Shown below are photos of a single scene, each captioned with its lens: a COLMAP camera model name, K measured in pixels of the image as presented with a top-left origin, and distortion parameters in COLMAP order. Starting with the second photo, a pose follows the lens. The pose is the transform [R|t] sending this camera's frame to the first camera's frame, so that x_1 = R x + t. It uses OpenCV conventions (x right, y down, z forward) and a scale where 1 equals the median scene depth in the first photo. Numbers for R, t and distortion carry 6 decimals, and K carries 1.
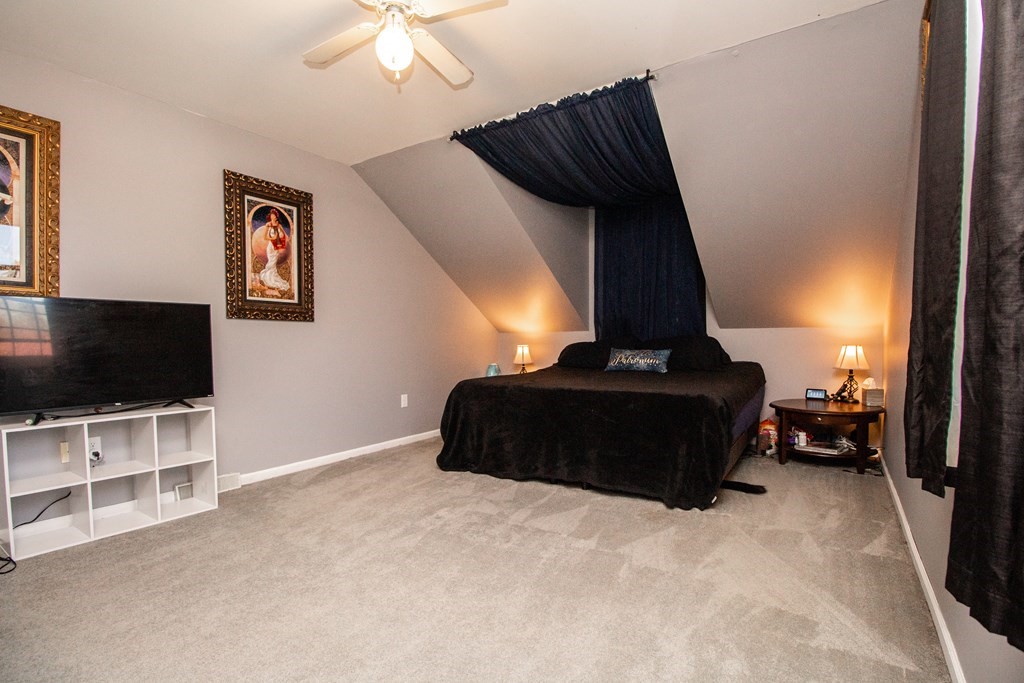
lens RADIAL K [[473.4, 0, 508.7], [0, 473.4, 334.4], [0, 0, 1]] dist [0.000860, -0.012147]
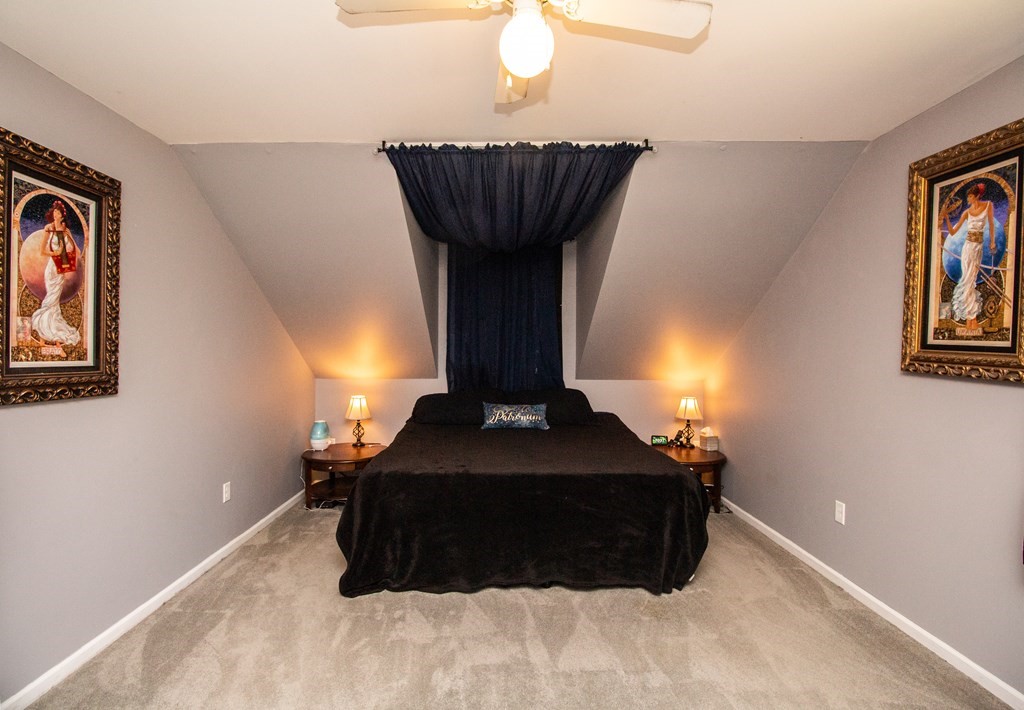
lens RADIAL K [[486.2, 0, 510.1], [0, 486.2, 343.5], [0, 0, 1]] dist [0.001377, -0.012814]
pose [[0.849292, 0.023991, 0.527378, -0.337925], [-0.012938, 0.999613, -0.024640, -0.088755], [-0.527765, 0.014103, 0.849273, 0.235943]]
